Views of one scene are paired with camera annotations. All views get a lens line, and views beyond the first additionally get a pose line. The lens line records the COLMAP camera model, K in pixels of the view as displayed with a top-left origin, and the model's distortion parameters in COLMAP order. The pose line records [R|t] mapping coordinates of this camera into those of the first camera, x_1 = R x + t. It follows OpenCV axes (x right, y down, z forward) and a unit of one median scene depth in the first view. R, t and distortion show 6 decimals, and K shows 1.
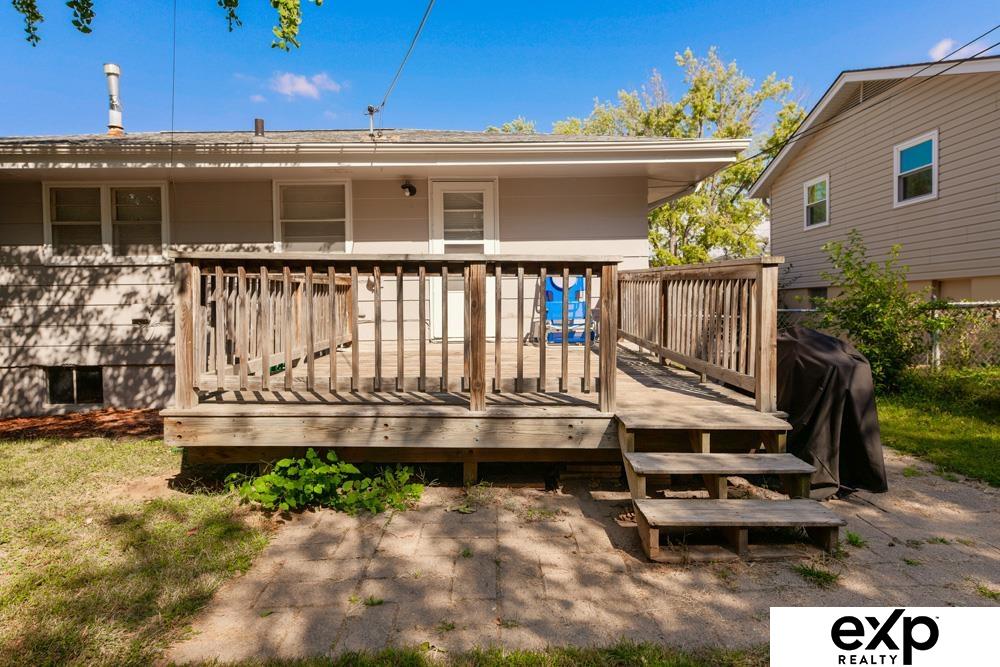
lens RADIAL K [[609.9, 0, 502.4], [0, 609.9, 328.0], [0, 0, 1]] dist [0.002673, -0.000418]
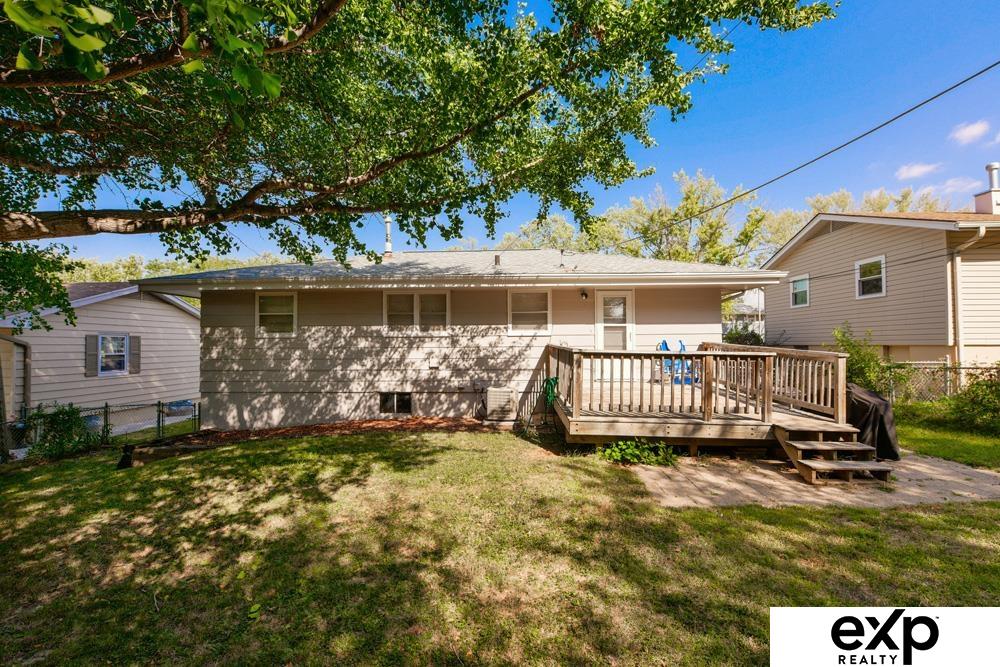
lens RADIAL K [[455.9, 0, 494.5], [0, 455.9, 341.7], [0, 0, 1]] dist [-0.017619, -0.000912]
pose [[0.998567, 0.007651, -0.052974, -0.348617], [-0.009653, 0.999245, -0.037631, -0.040595], [0.052646, 0.038089, 0.997887, -0.331362]]
